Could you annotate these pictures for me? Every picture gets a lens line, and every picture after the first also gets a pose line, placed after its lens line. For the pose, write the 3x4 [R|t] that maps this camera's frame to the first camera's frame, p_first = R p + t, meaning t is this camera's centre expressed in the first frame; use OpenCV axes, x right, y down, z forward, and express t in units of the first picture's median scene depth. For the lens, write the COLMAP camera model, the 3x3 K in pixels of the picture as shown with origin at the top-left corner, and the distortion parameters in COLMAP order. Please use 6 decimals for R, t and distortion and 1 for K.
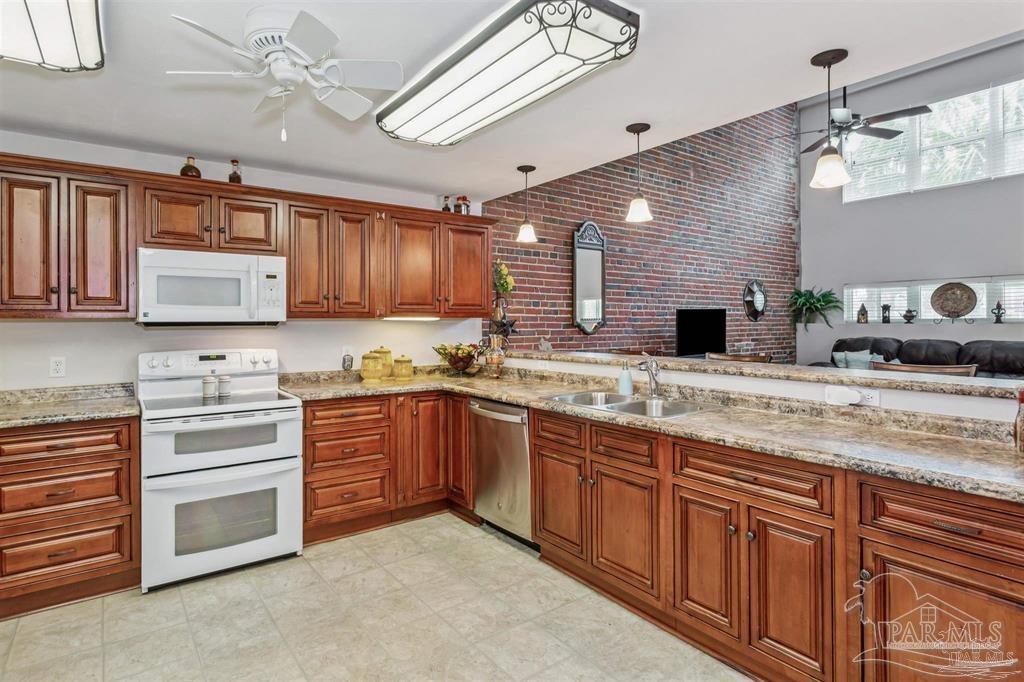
lens RADIAL K [[532.5, 0, 512.8], [0, 532.5, 330.3], [0, 0, 1]] dist [-0.001459, 0.000735]
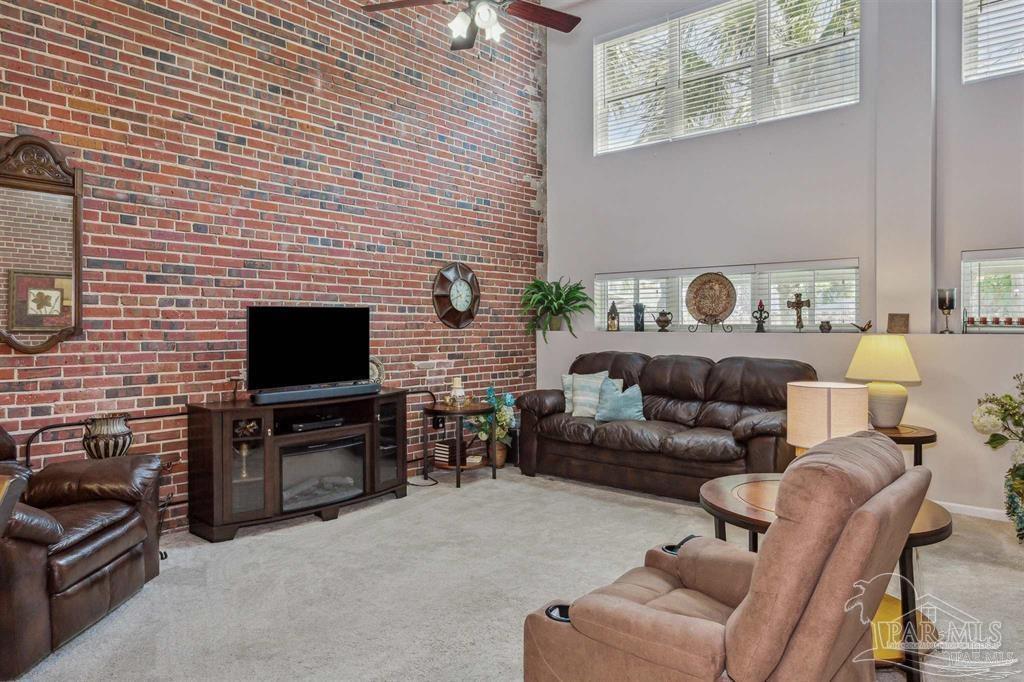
lens RADIAL K [[685.0, 0, 511.9], [0, 685.0, 341.0], [0, 0, 1]] dist [-0.000425, 0.001426]
pose [[0.972531, -0.001316, 0.232768, 0.340653], [-0.000320, 0.999976, 0.006990, -0.006616], [-0.232771, -0.006873, 0.972507, 0.180792]]
